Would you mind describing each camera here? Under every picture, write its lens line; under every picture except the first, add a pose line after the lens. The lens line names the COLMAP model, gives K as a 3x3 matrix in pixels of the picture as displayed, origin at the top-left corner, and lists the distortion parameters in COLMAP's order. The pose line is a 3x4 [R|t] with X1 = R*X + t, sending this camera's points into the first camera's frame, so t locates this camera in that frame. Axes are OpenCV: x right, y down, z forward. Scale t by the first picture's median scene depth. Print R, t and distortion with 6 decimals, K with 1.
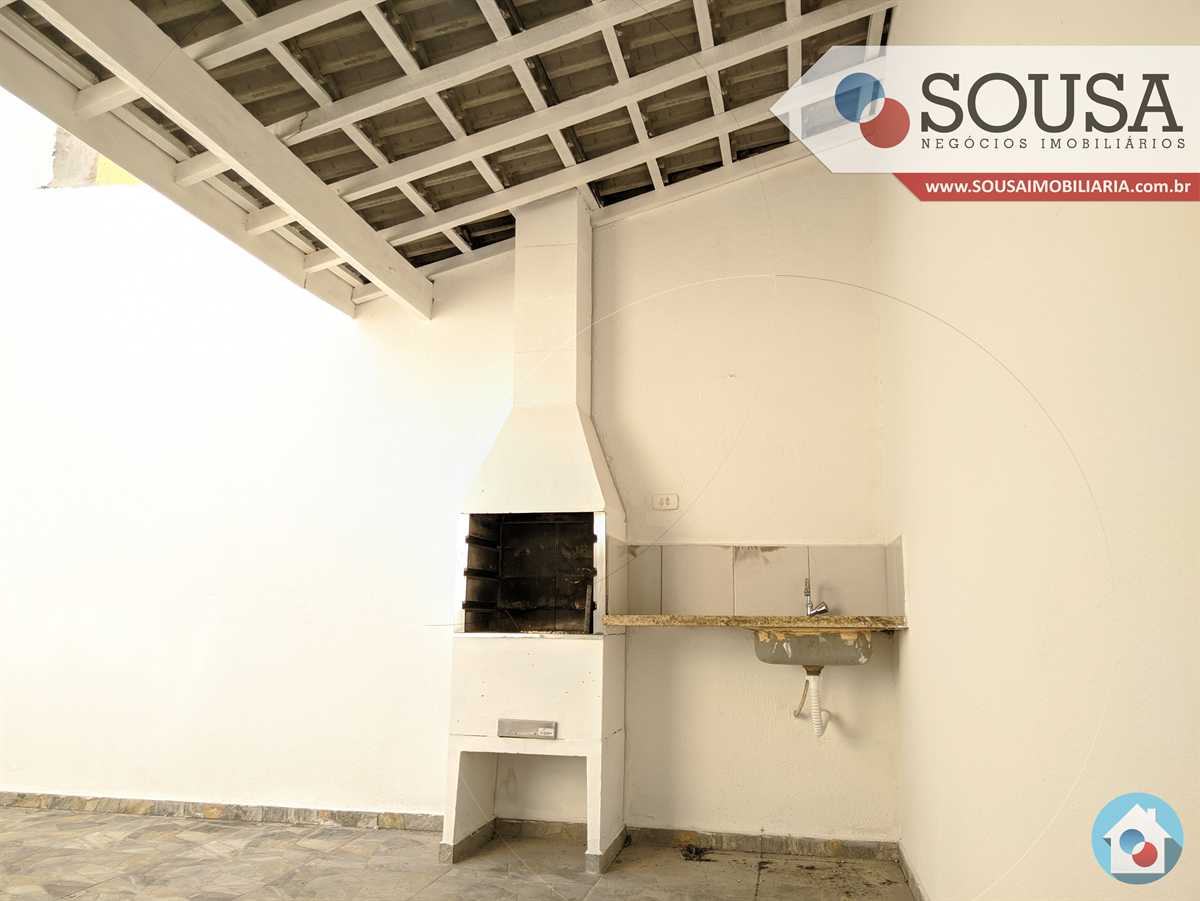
lens RADIAL K [[934.3, 0, 600.0], [0, 934.3, 450.5], [0, 0, 1]] dist [0.062813, -0.107687]
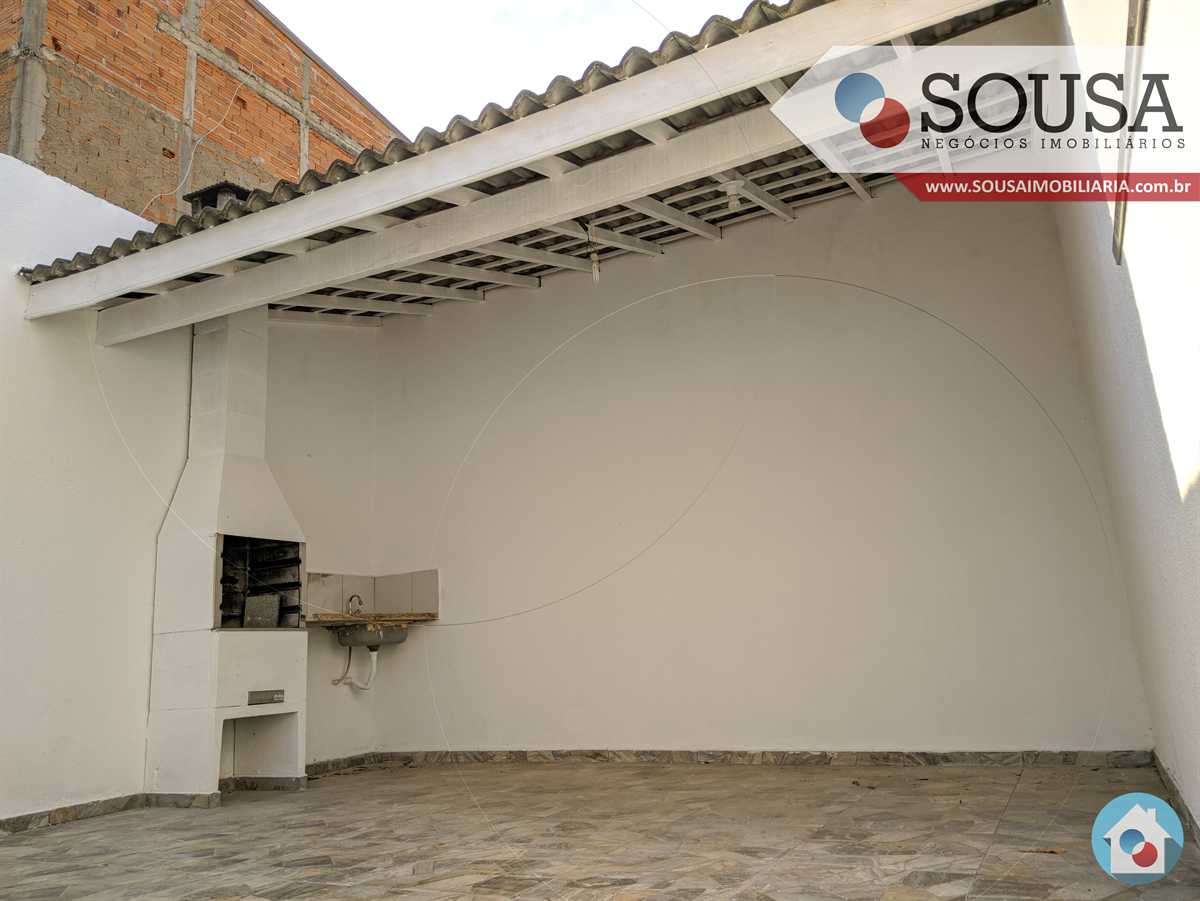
lens RADIAL K [[934.3, 0, 600.0], [0, 934.3, 450.5], [0, 0, 1]] dist [0.062813, -0.107687]
pose [[0.251674, 0.181629, 0.950616, -1.252617], [-0.098233, 0.981954, -0.161610, 0.113183], [-0.962814, -0.052708, 0.264975, 0.180995]]
